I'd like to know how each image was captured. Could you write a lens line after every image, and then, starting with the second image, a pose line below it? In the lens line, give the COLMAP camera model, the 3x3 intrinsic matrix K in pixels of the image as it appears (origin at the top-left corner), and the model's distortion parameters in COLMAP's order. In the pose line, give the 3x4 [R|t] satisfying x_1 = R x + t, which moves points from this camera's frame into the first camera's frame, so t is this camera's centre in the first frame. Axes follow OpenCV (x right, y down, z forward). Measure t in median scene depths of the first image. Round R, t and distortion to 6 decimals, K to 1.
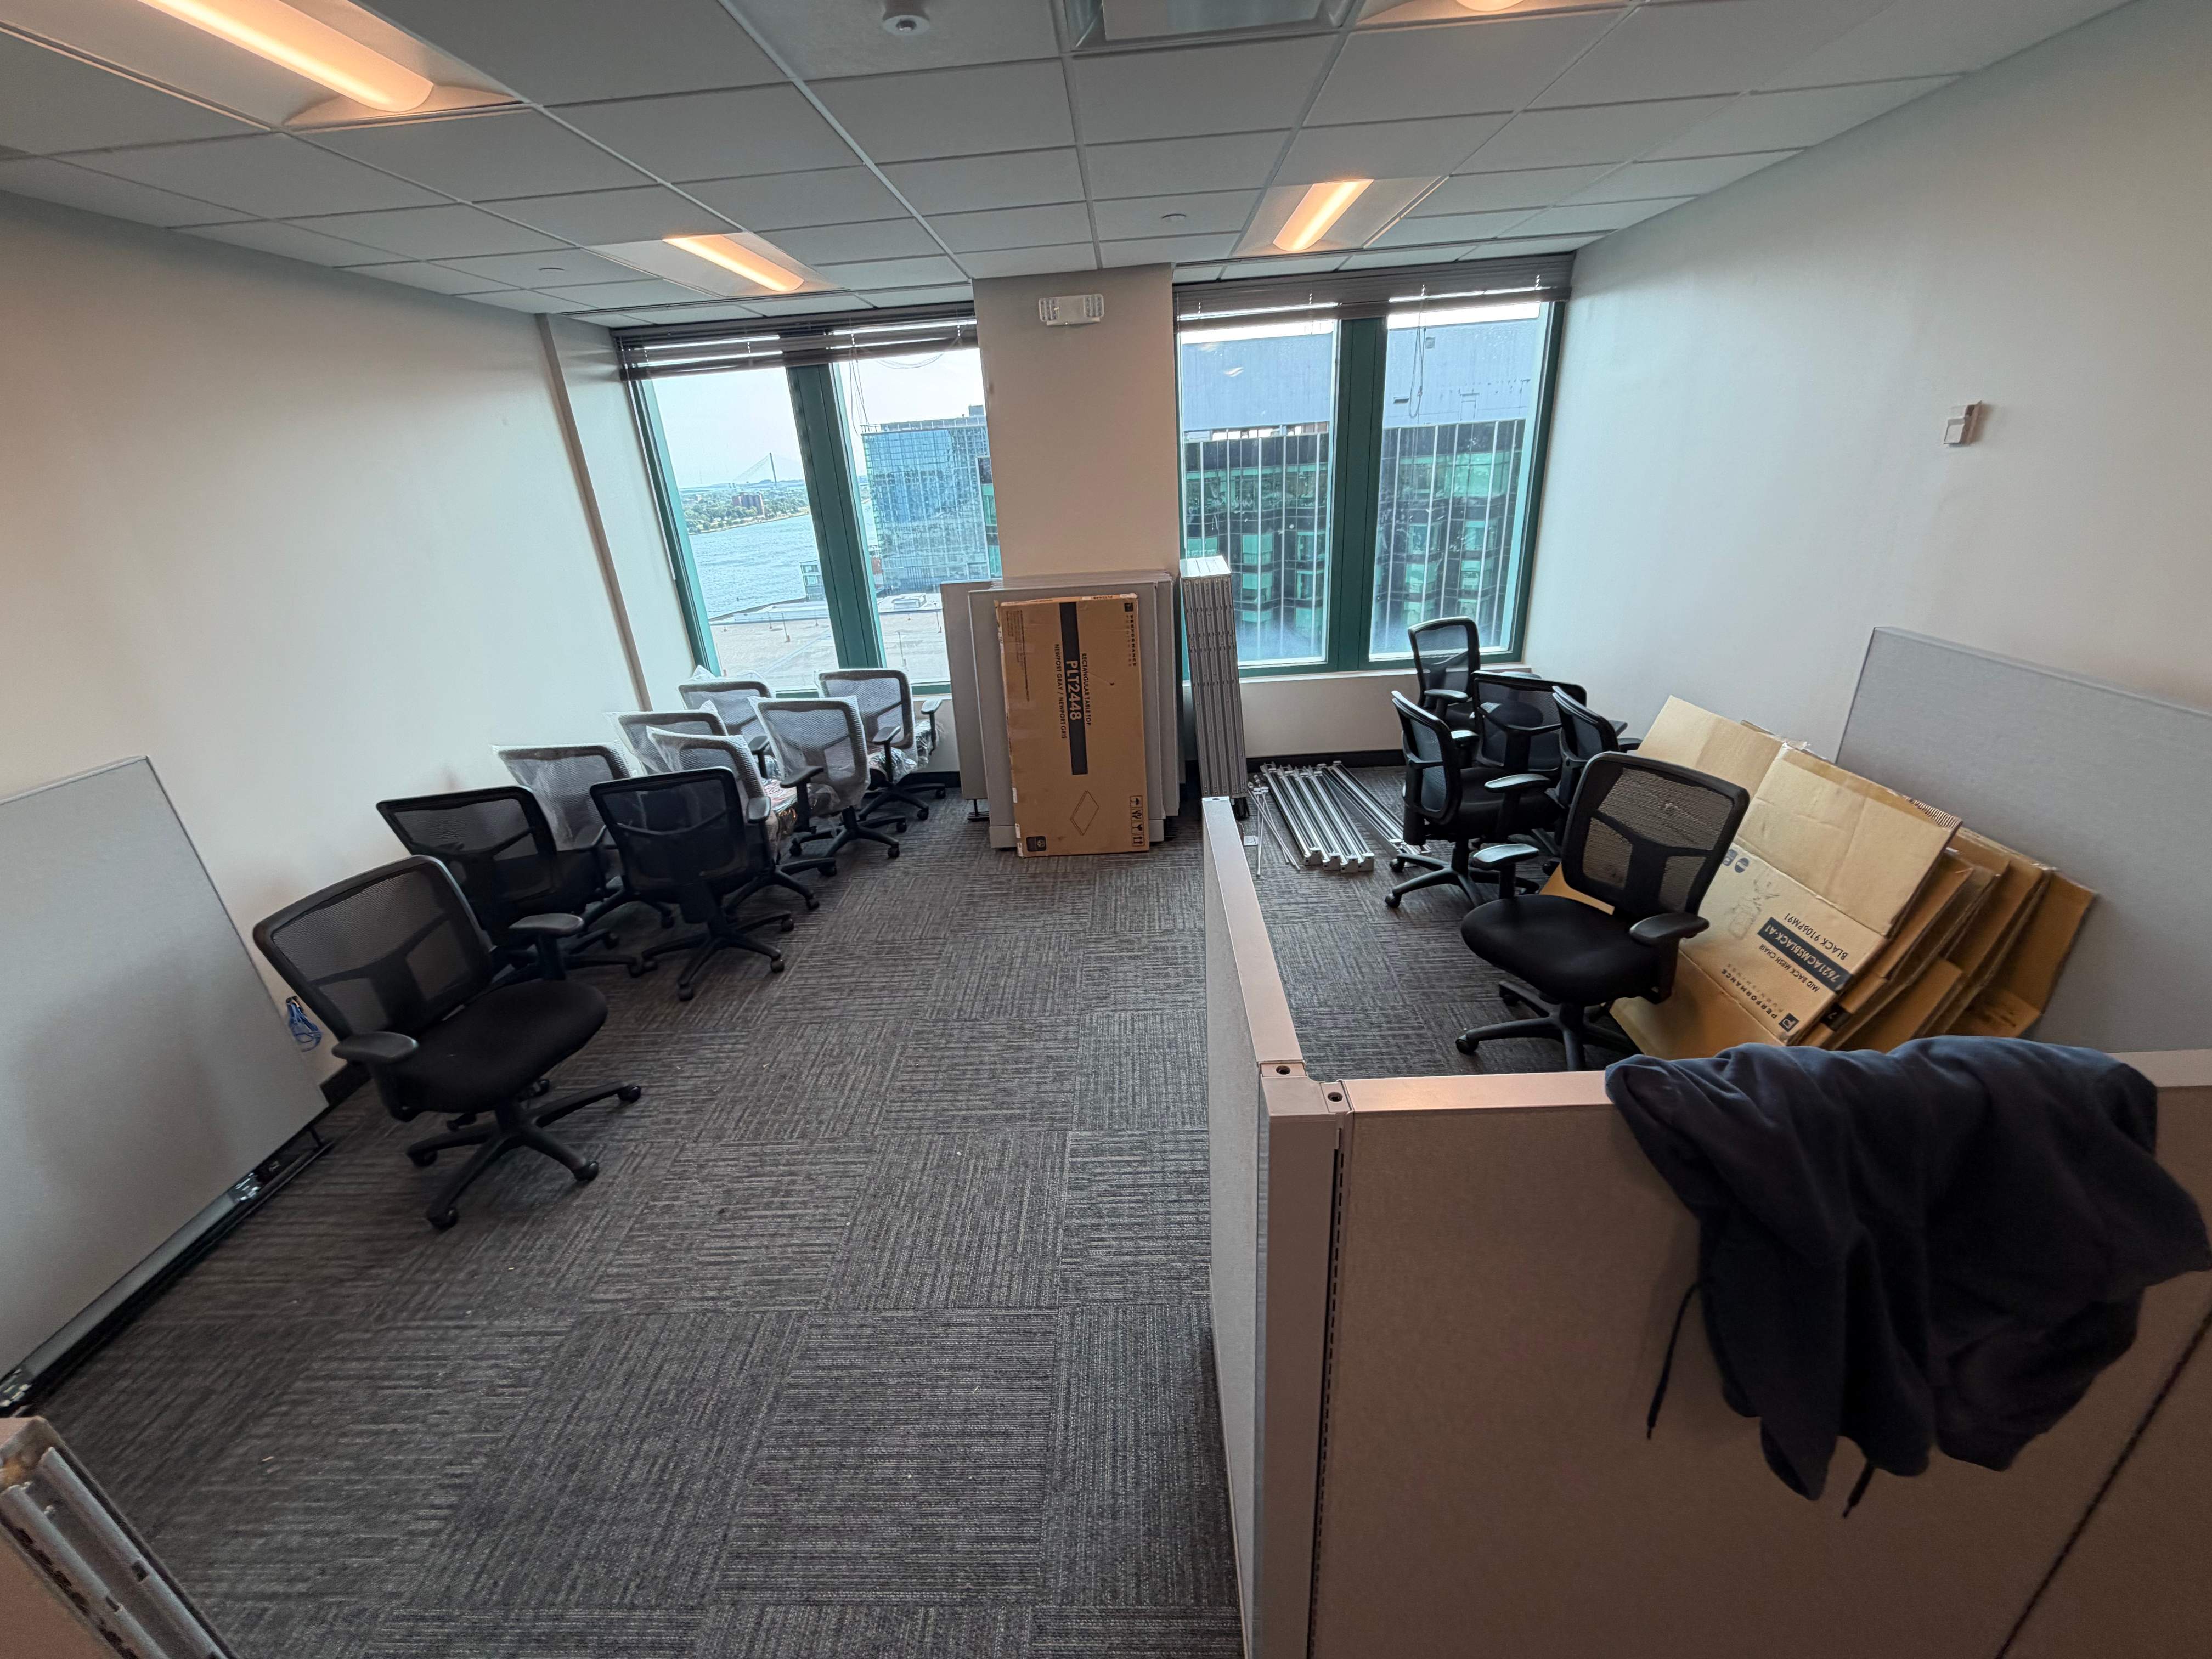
lens RADIAL K [[879.2, 0, 1105.0], [0, 879.2, 823.1], [0, 0, 1]] dist [-0.000704, -0.000027]
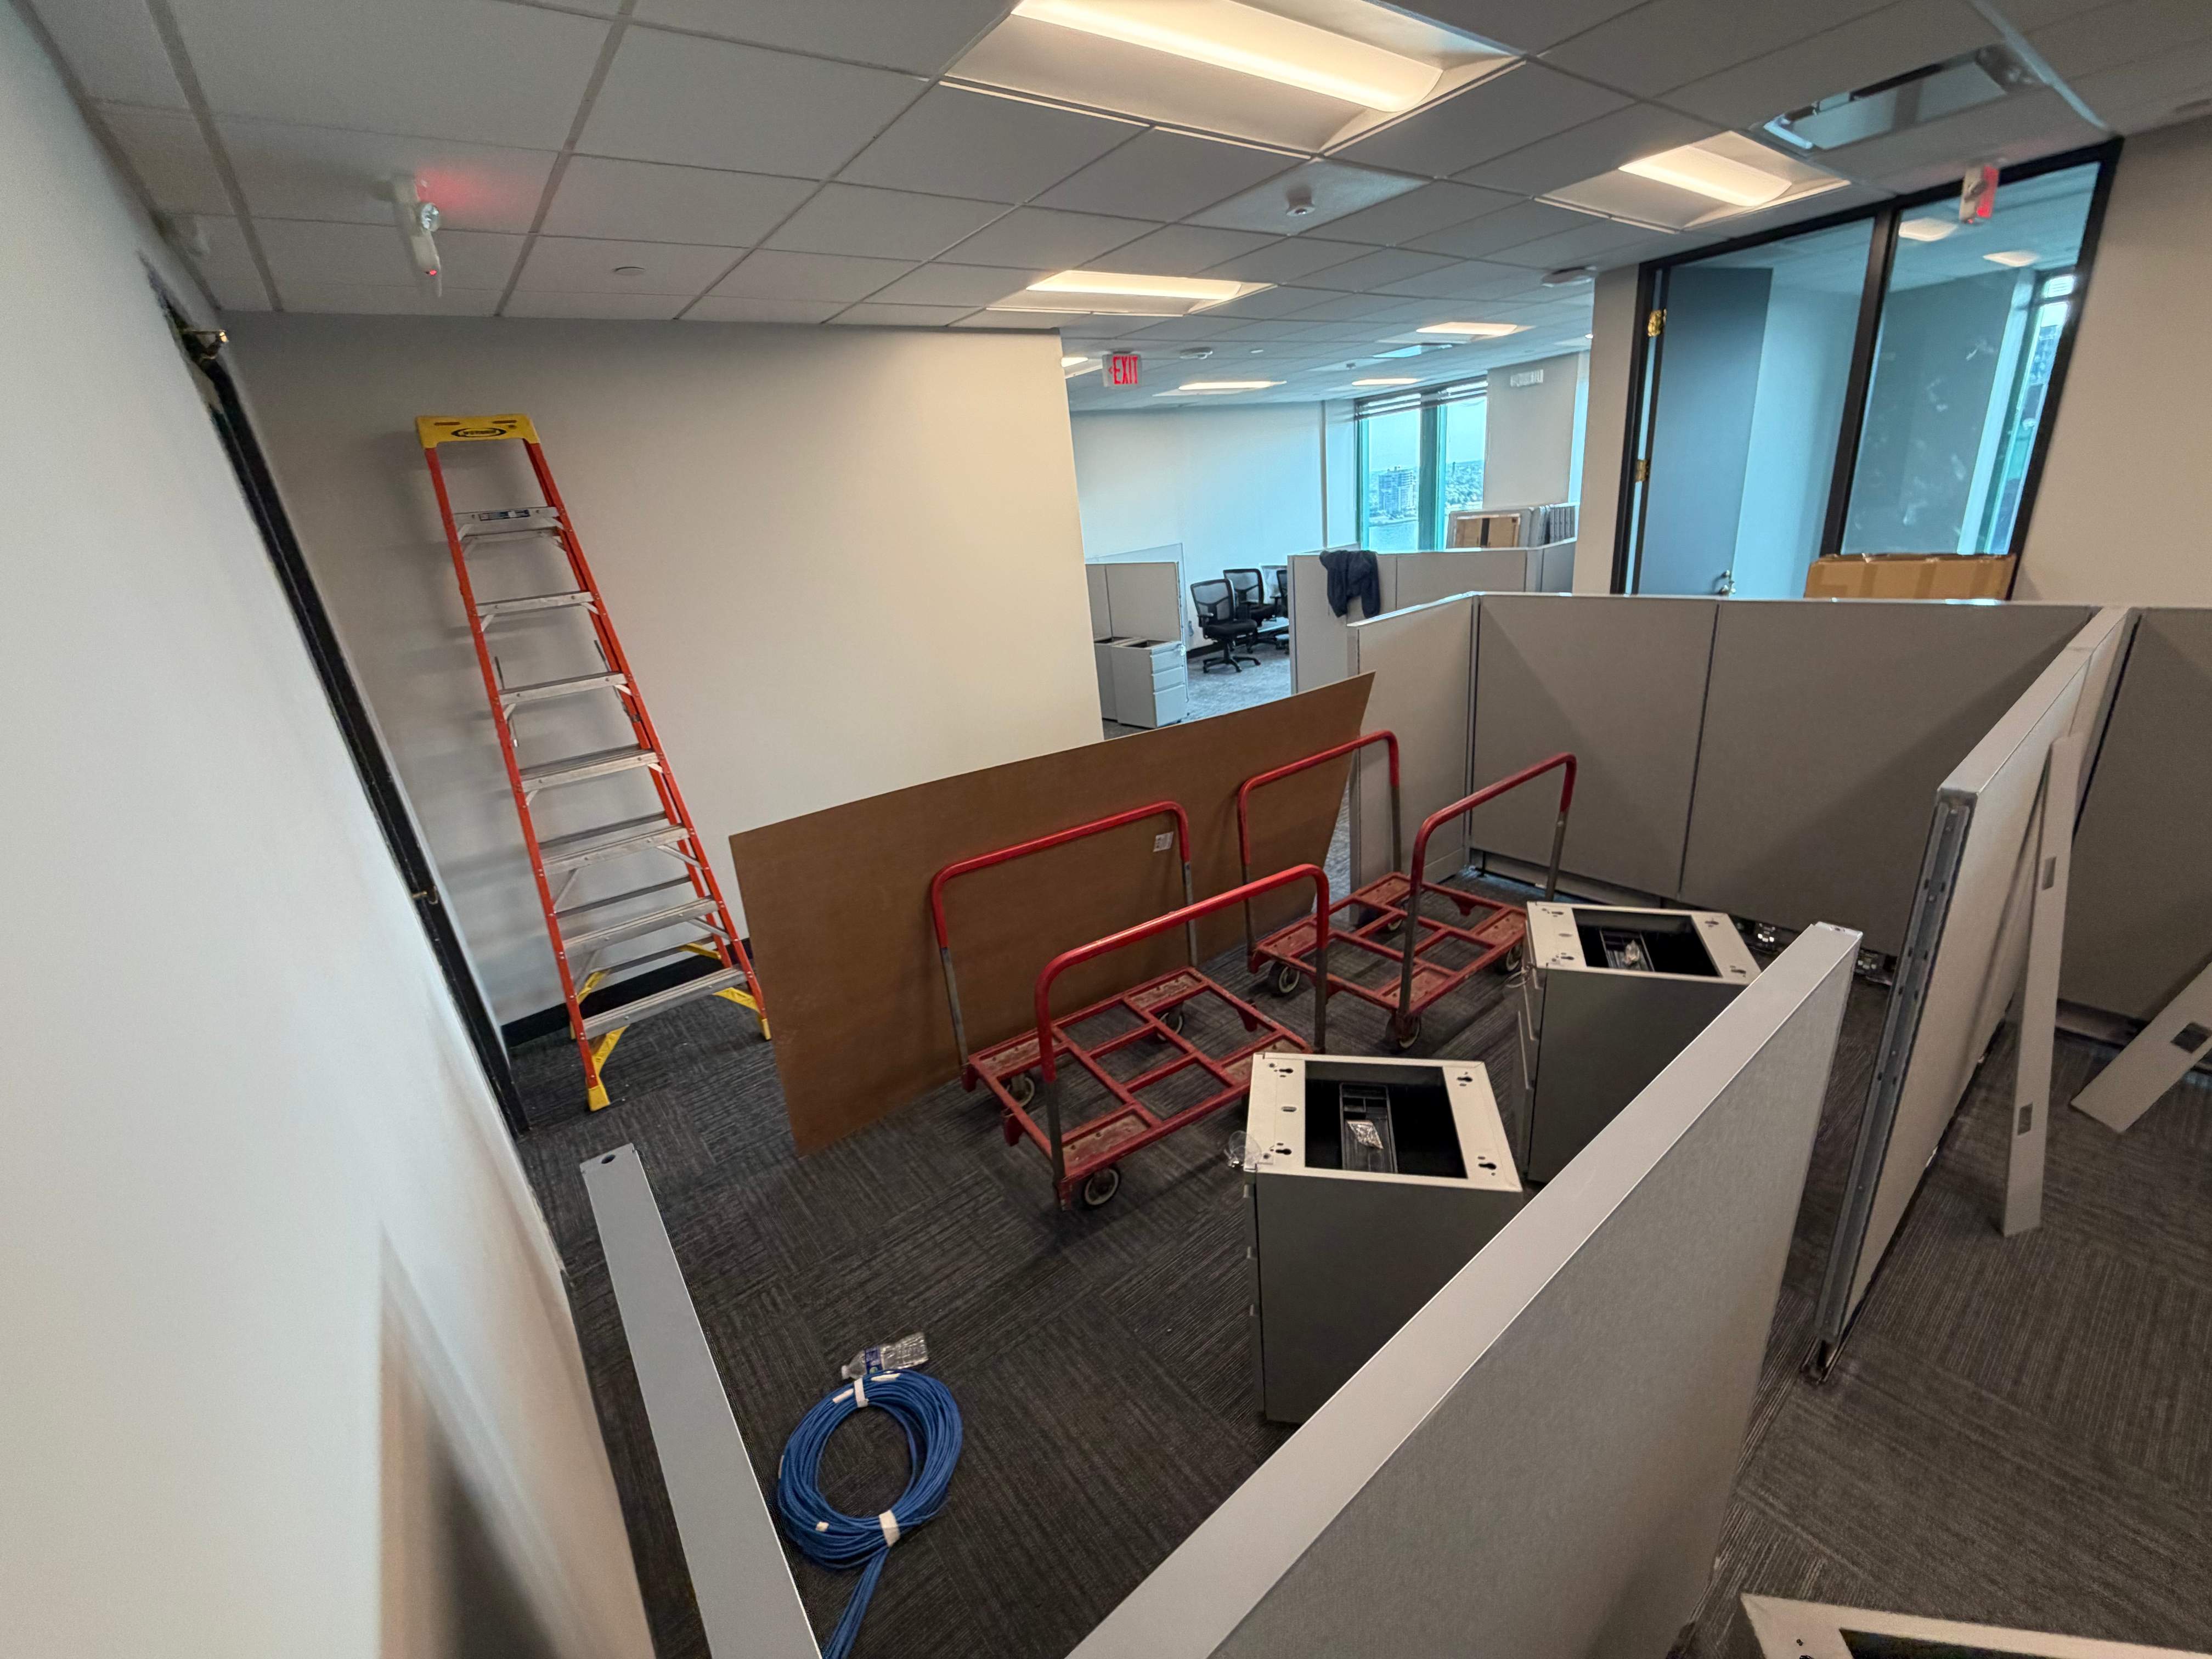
lens RADIAL K [[879.2, 0, 1105.0], [0, 879.2, 823.1], [0, 0, 1]] dist [-0.000704, -0.000027]
pose [[0.644405, 0.263203, -0.717960, 1.081562], [-0.240556, 0.961005, 0.136392, 0.393714], [0.725862, 0.084818, 0.682591, -1.071898]]
